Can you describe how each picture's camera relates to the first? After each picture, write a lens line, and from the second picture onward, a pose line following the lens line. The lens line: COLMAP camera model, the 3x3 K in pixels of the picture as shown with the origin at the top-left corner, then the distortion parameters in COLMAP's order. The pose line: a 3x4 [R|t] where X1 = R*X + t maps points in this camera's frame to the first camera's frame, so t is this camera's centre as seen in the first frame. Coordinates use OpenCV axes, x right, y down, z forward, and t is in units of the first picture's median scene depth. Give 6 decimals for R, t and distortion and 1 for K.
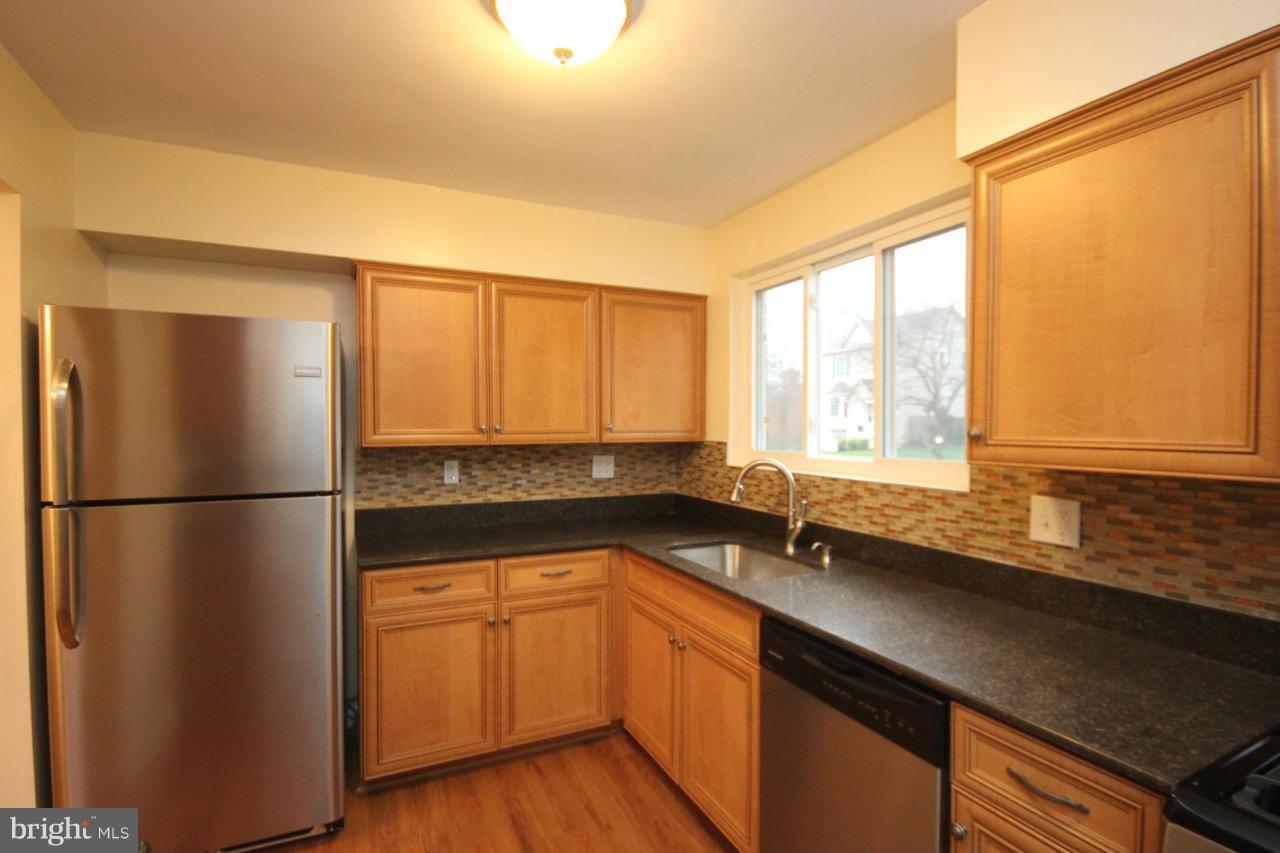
lens RADIAL K [[598.1, 0, 626.8], [0, 598.1, 433.5], [0, 0, 1]] dist [-0.001488, -0.005771]
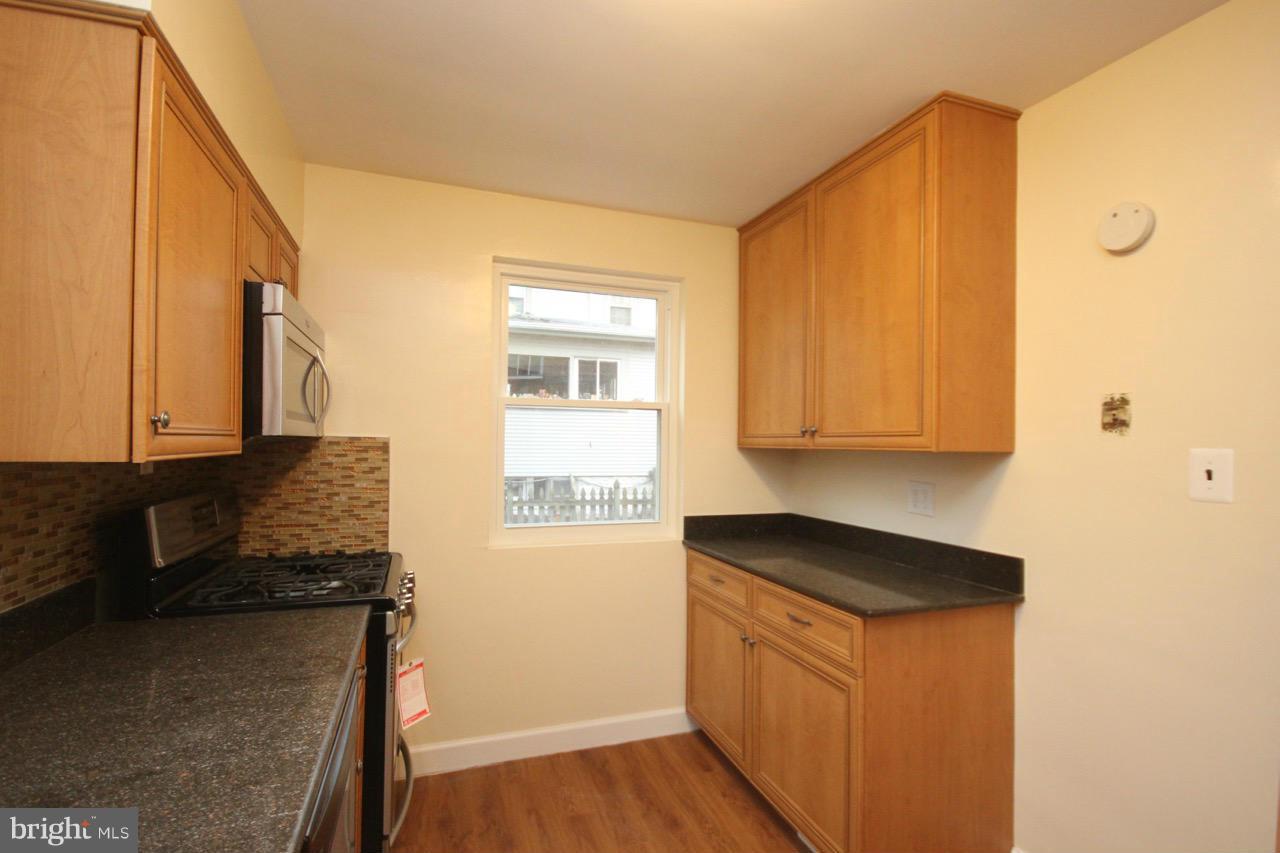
lens RADIAL K [[598.1, 0, 651.2], [0, 598.1, 432.5], [0, 0, 1]] dist [-0.001488, -0.005771]
pose [[-0.996915, -0.011682, 0.077617, -0.062729], [-0.011595, 0.999932, 0.001567, 0.006966], [-0.077630, 0.000662, -0.996982, 1.385268]]
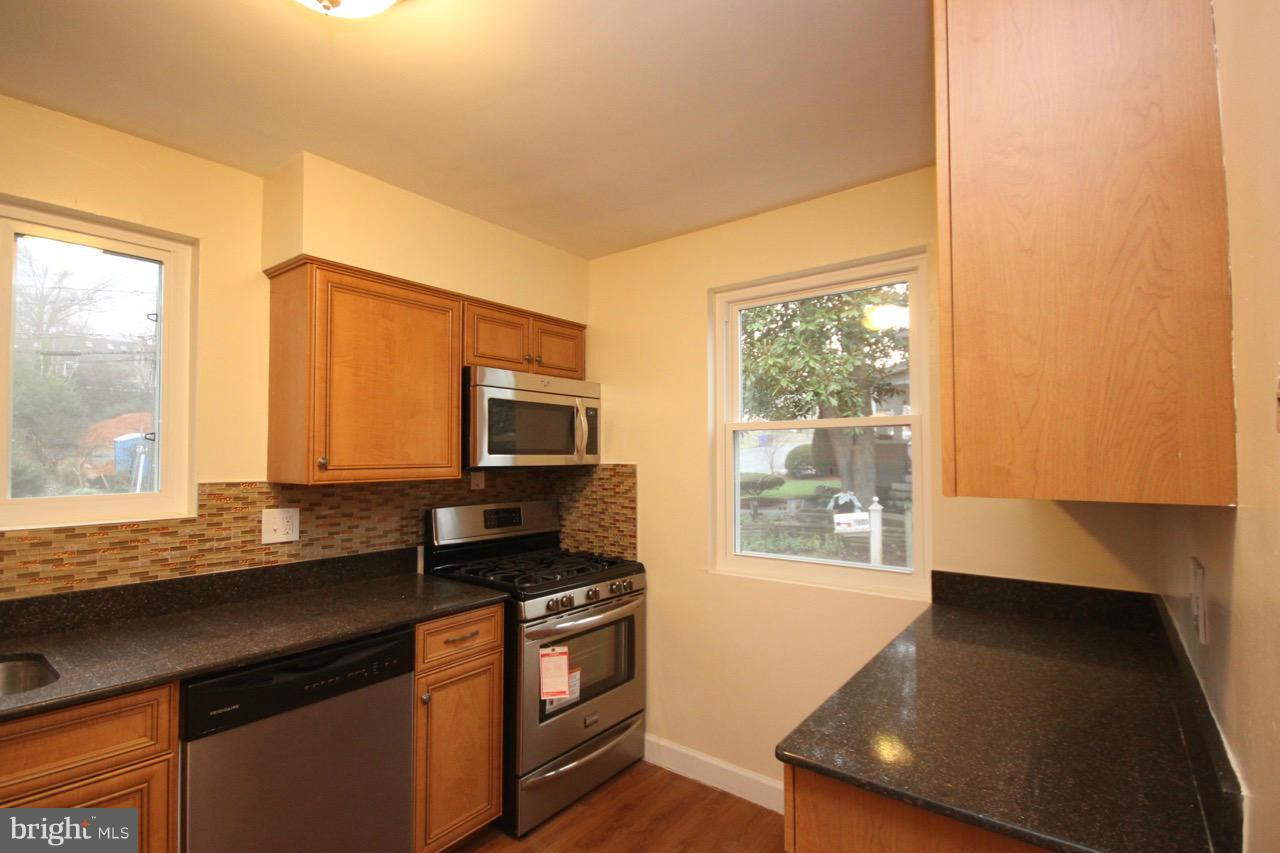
lens RADIAL K [[598.1, 0, 647.7], [0, 598.1, 432.4], [0, 0, 1]] dist [-0.001488, -0.005771]
pose [[-0.463591, 0.034080, 0.885393, -0.814473], [0.016750, 0.999419, -0.029699, -0.011371], [-0.885891, 0.001062, -0.463893, 0.804973]]
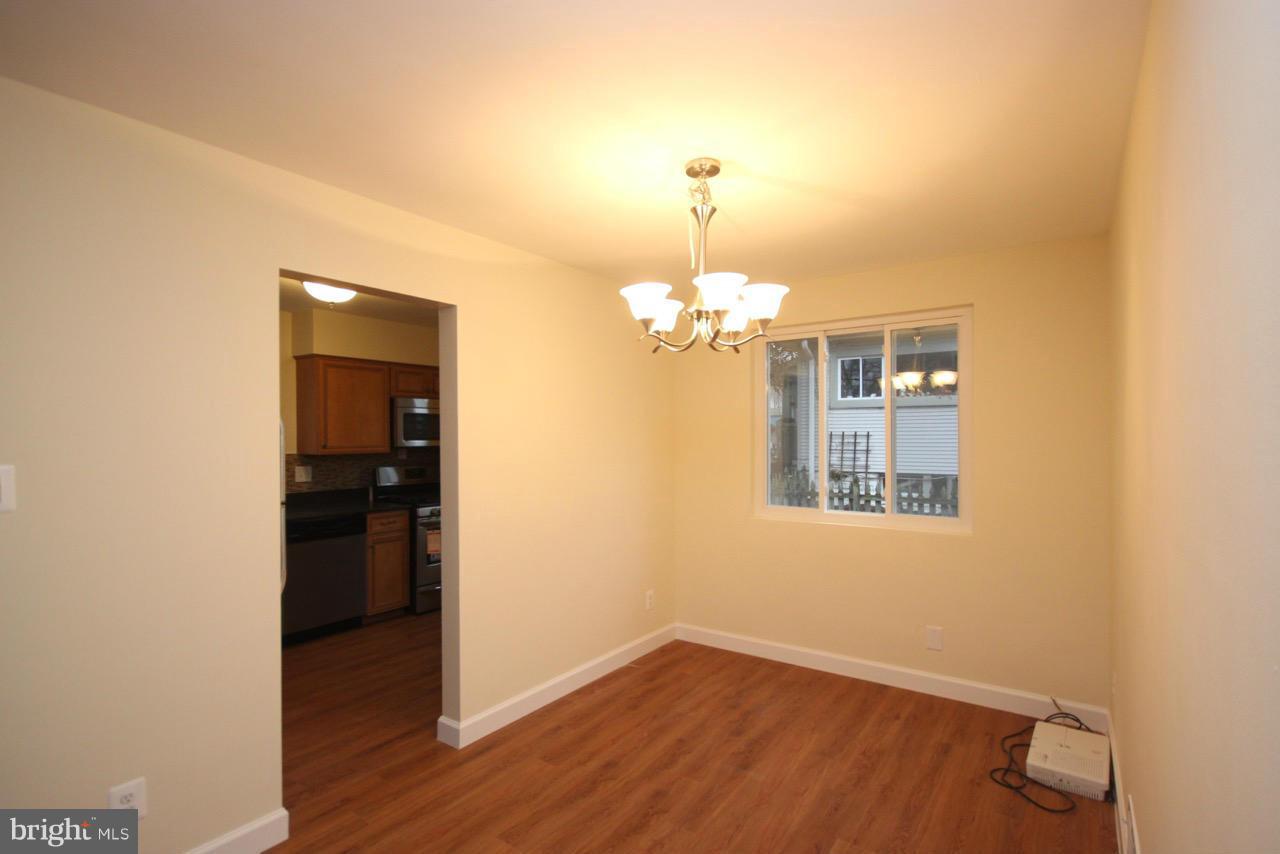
lens RADIAL K [[598.1, 0, 641.2], [0, 598.1, 431.5], [0, 0, 1]] dist [-0.001488, -0.005771]
pose [[-0.495939, 0.011227, 0.868285, -2.438960], [0.022522, 0.999746, -0.000063, -0.024144], [-0.868065, 0.019524, -0.496066, 0.915666]]
